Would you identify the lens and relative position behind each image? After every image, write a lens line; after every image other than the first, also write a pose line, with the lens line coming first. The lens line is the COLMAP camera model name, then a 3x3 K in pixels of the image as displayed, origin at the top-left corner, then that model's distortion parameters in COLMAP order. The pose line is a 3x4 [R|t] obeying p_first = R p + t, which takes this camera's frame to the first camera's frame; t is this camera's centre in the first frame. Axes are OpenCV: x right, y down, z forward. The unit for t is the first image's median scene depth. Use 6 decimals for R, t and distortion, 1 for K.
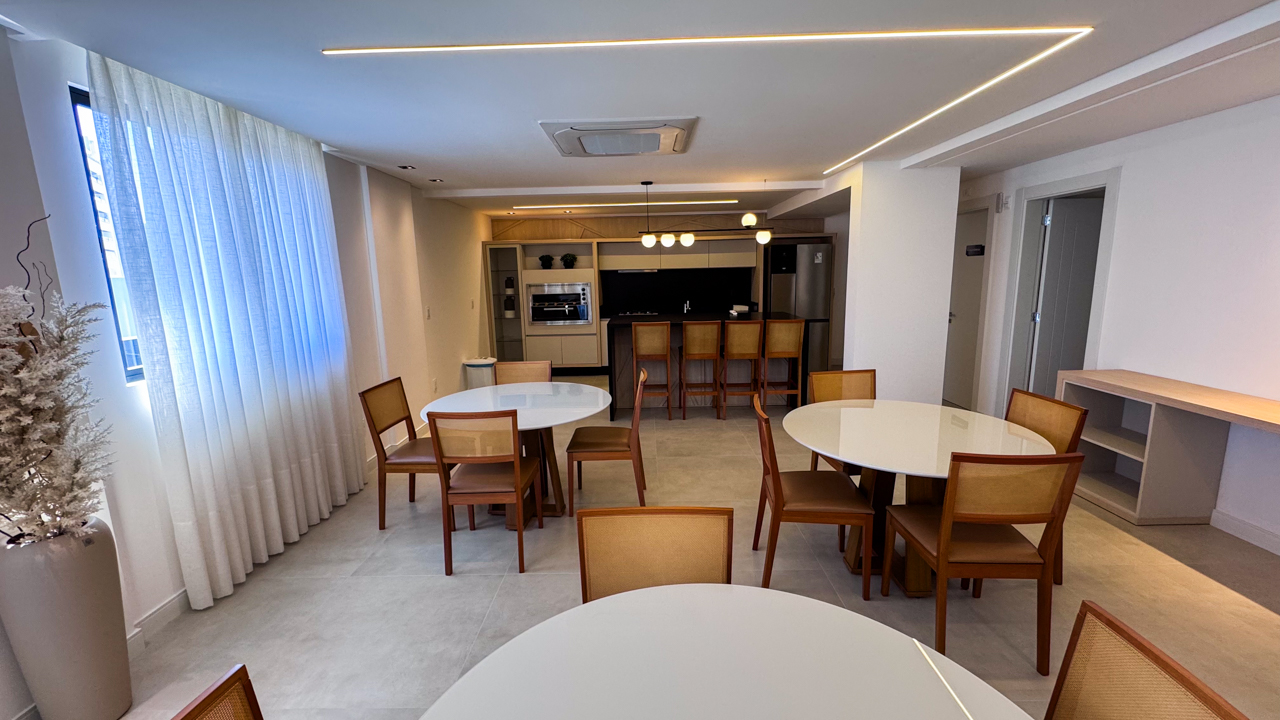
lens RADIAL K [[513.6, 0, 637.9], [0, 513.6, 362.7], [0, 0, 1]] dist [0.001464, -0.000284]
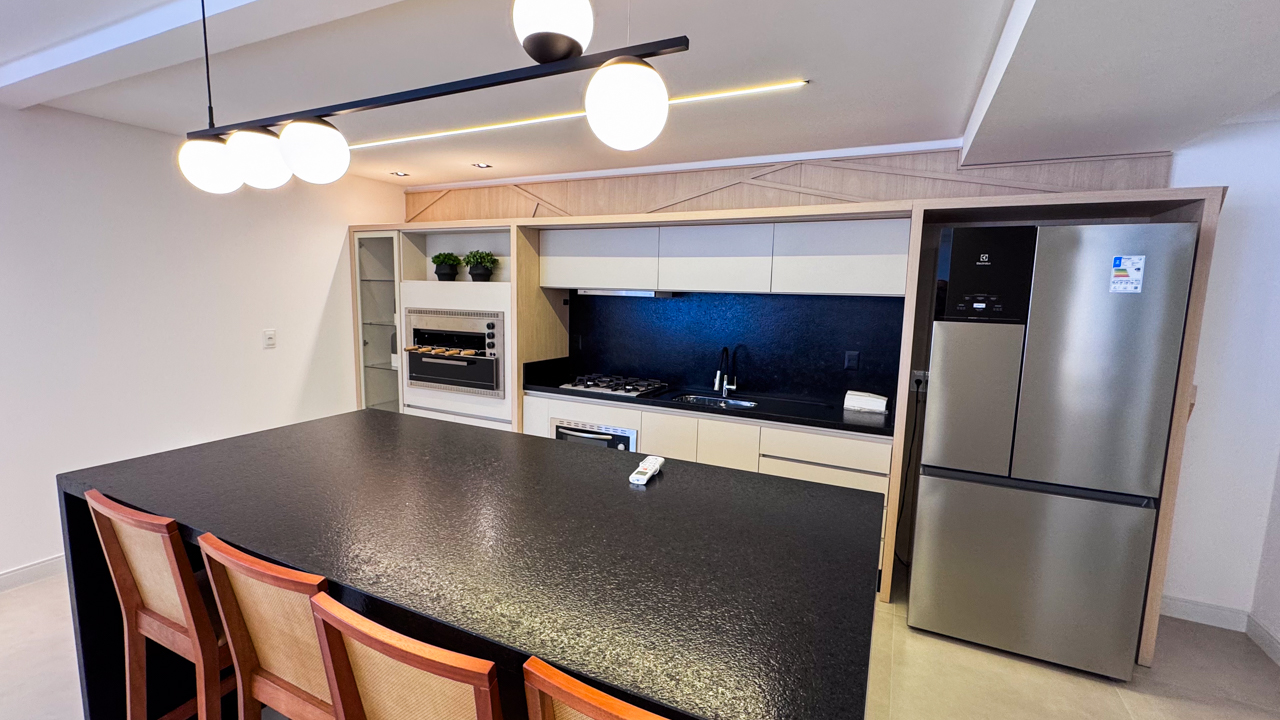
lens RADIAL K [[548.3, 0, 640.6], [0, 548.3, 359.5], [0, 0, 1]] dist [0.001368, -0.000431]
pose [[0.901245, 0.097608, -0.422173, 0.232425], [-0.119922, 0.992428, -0.026556, -0.113580], [0.416384, 0.074561, 0.906126, 0.595073]]
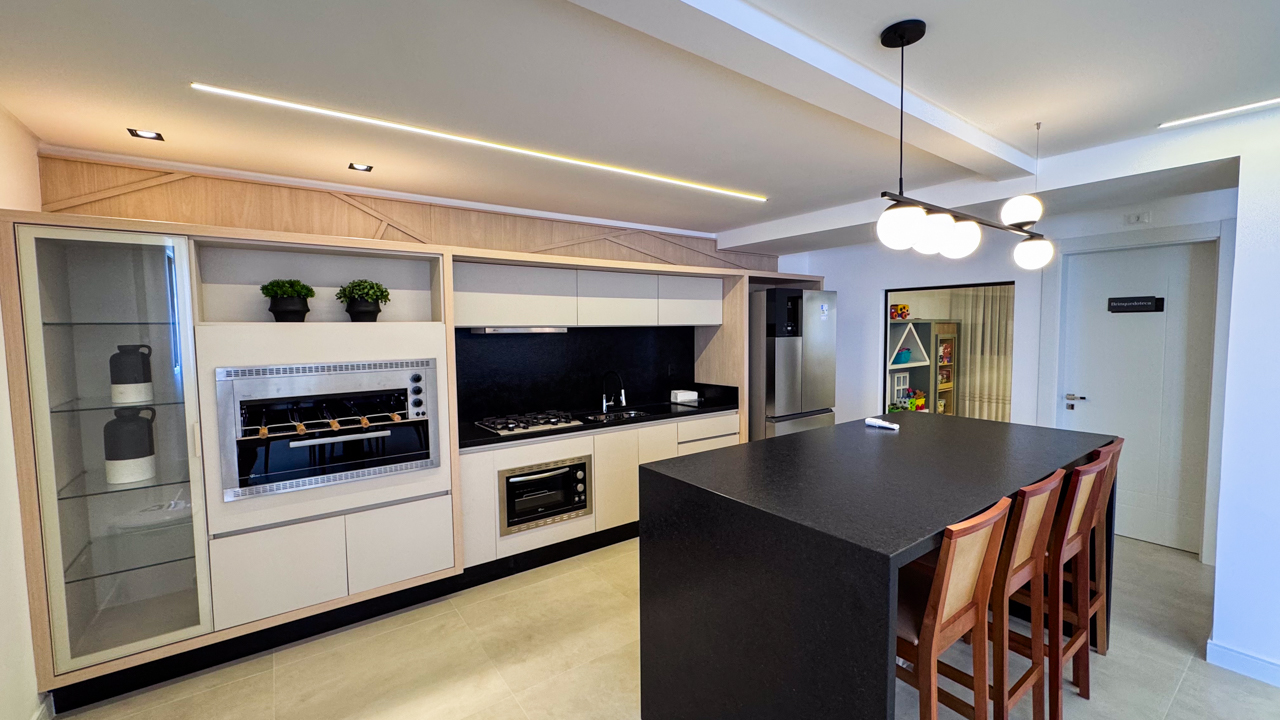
lens RADIAL K [[513.6, 0, 638.8], [0, 513.6, 359.3], [0, 0, 1]] dist [0.001464, -0.000284]
pose [[0.805875, -0.022885, 0.591644, -0.192876], [0.097655, 0.990705, -0.094695, -0.103948], [-0.583977, 0.134089, 0.800619, 0.602425]]
